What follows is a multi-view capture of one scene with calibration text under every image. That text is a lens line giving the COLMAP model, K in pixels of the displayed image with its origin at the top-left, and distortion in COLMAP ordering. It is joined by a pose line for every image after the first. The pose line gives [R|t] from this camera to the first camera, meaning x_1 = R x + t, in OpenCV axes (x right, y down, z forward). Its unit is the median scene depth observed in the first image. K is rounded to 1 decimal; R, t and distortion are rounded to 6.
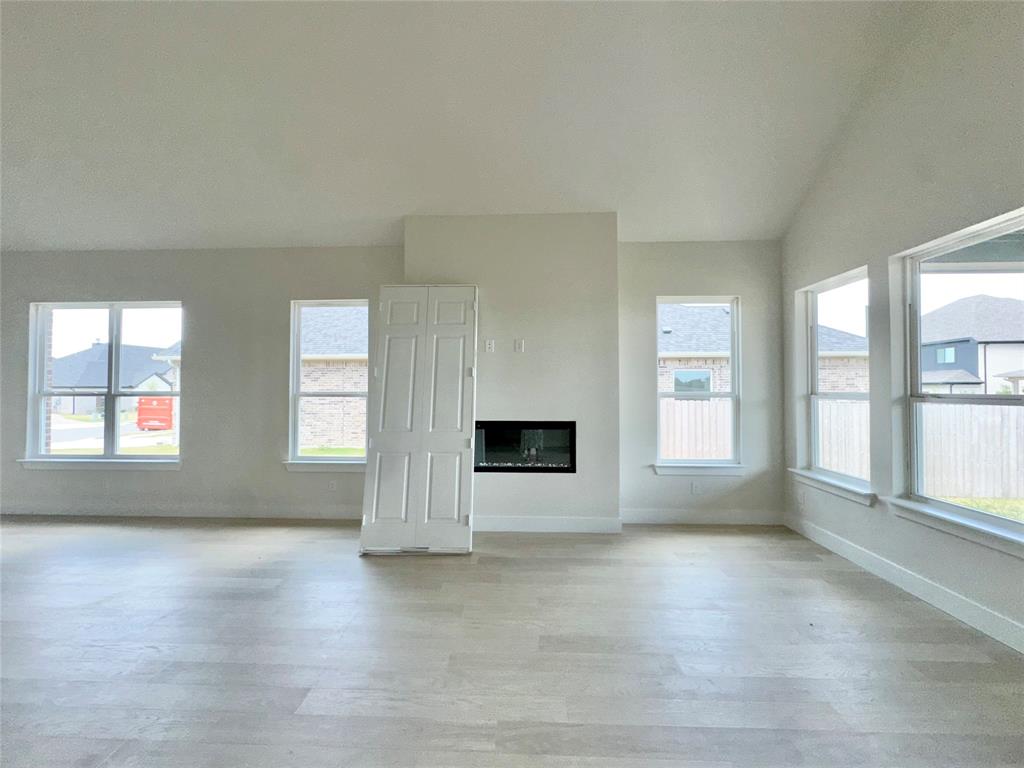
lens RADIAL K [[410.9, 0, 513.2], [0, 410.9, 382.9], [0, 0, 1]] dist [-0.003294, 0.000917]
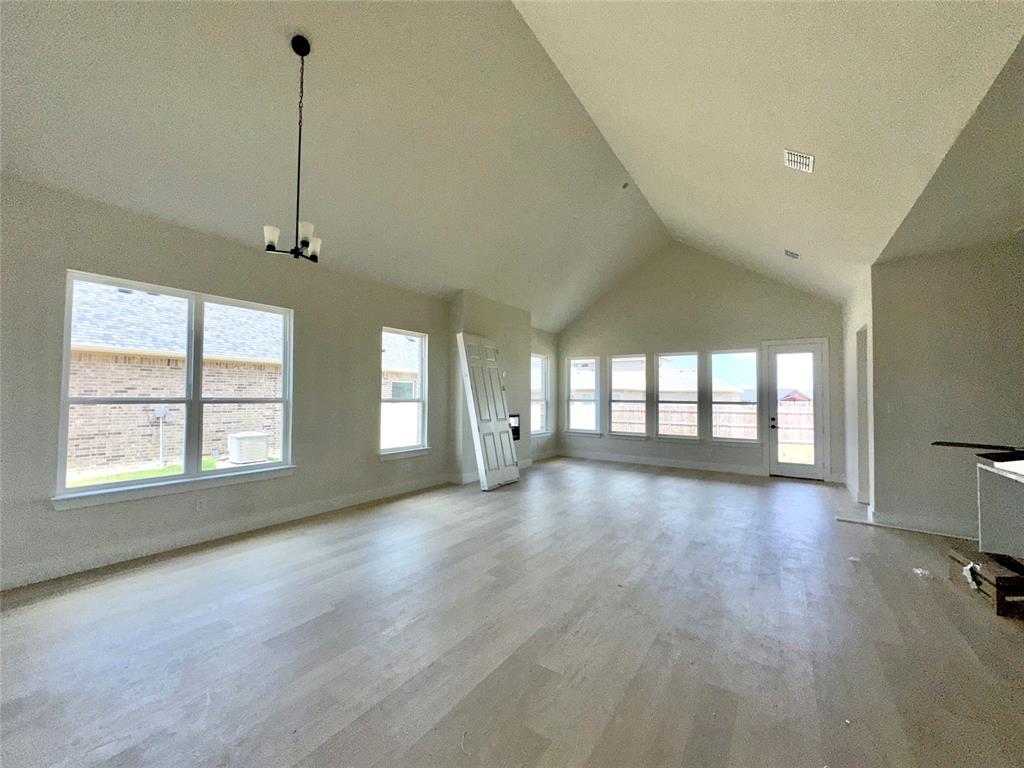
lens RADIAL K [[410.9, 0, 513.2], [0, 410.9, 382.9], [0, 0, 1]] dist [-0.003294, 0.000917]
pose [[0.516304, 0.033422, 0.855753, -1.449656], [-0.026867, 0.999378, -0.022822, -0.008764], [-0.855984, -0.011208, 0.516881, -0.004338]]
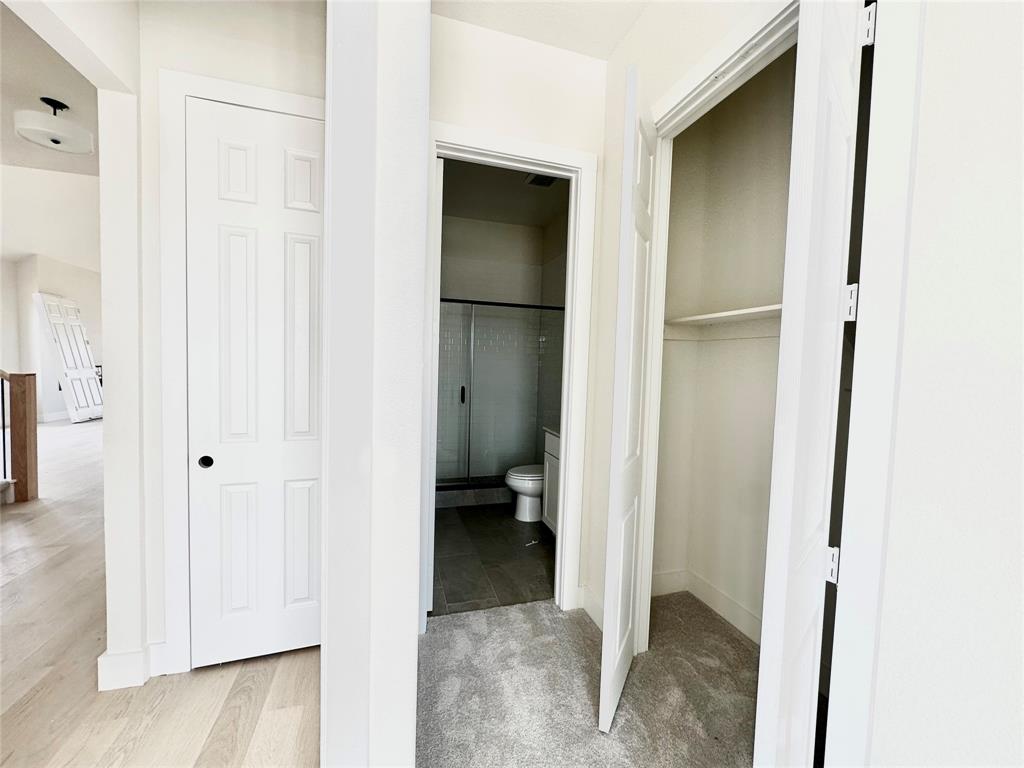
lens RADIAL K [[410.9, 0, 513.2], [0, 410.9, 382.9], [0, 0, 1]] dist [-0.003294, 0.000917]
pose [[-0.330225, -0.054269, 0.942341, -2.589236], [-0.047956, 0.998021, 0.040670, -0.008987], [-0.942683, -0.031761, -0.332174, -0.397492]]
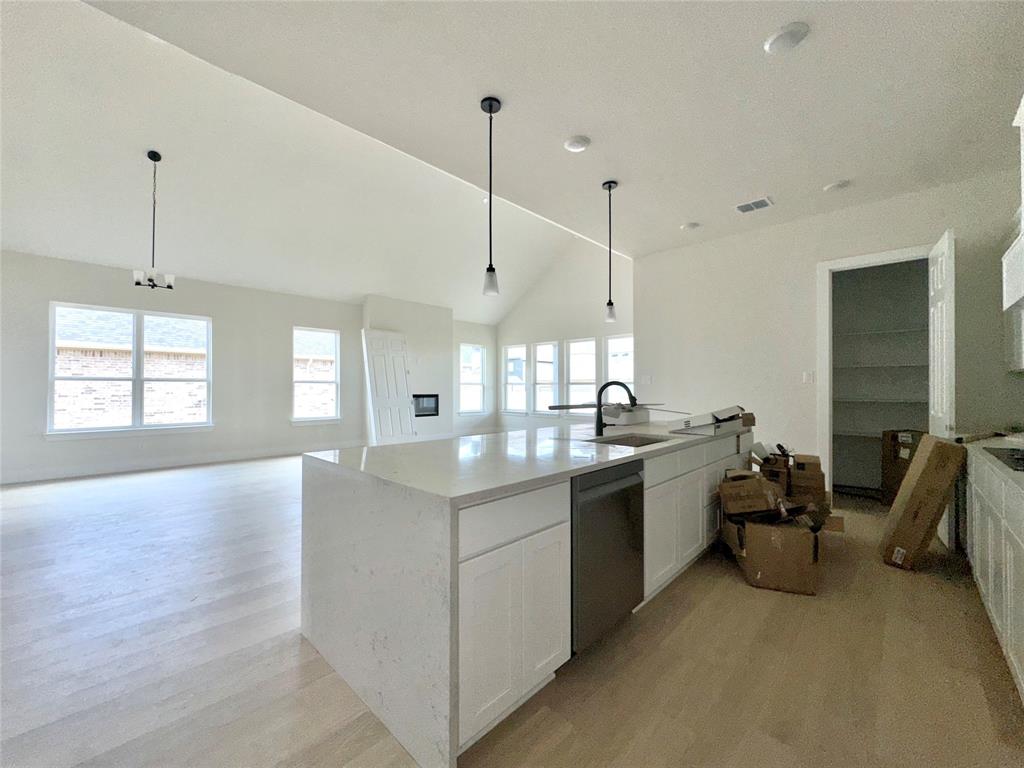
lens RADIAL K [[410.9, 0, 513.2], [0, 410.9, 382.9], [0, 0, 1]] dist [-0.003294, 0.000917]
pose [[0.663117, 0.011322, 0.748431, -1.238418], [-0.016431, 0.999865, -0.000568, 0.020511], [-0.748336, -0.011921, 0.663213, -0.833689]]
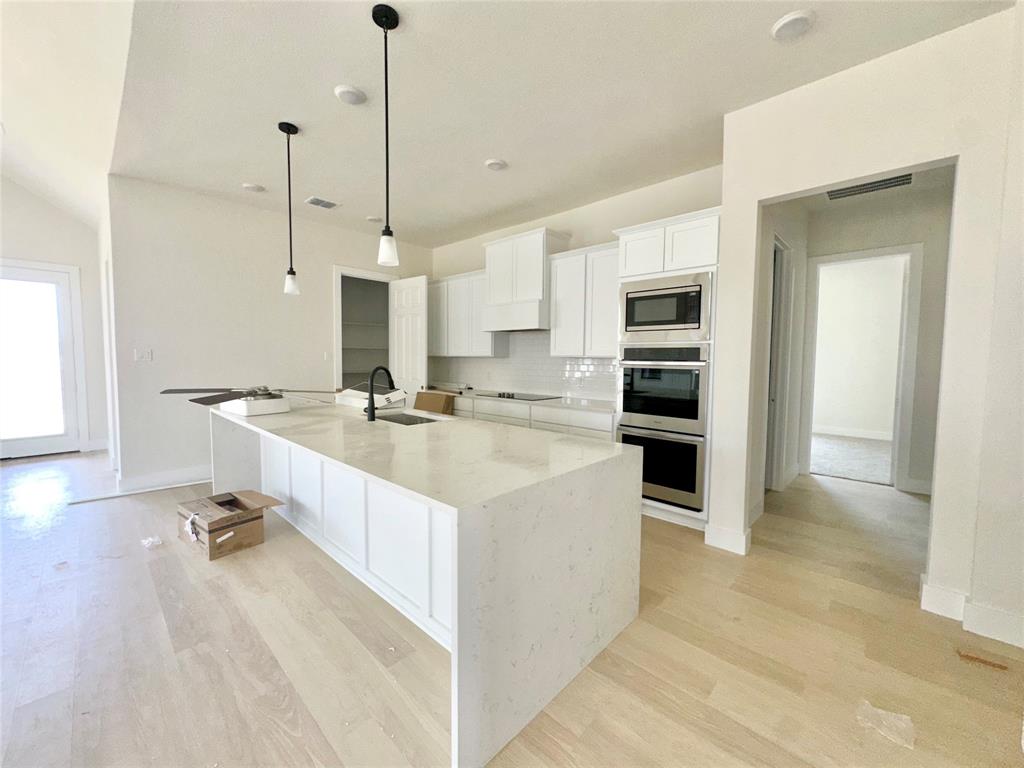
lens RADIAL K [[410.9, 0, 513.2], [0, 410.9, 382.9], [0, 0, 1]] dist [-0.003294, 0.000917]
pose [[-0.750230, -0.046606, 0.659532, -1.252881], [-0.020914, 0.998686, 0.046783, 0.008198], [-0.660846, 0.021305, -0.750219, -0.162059]]
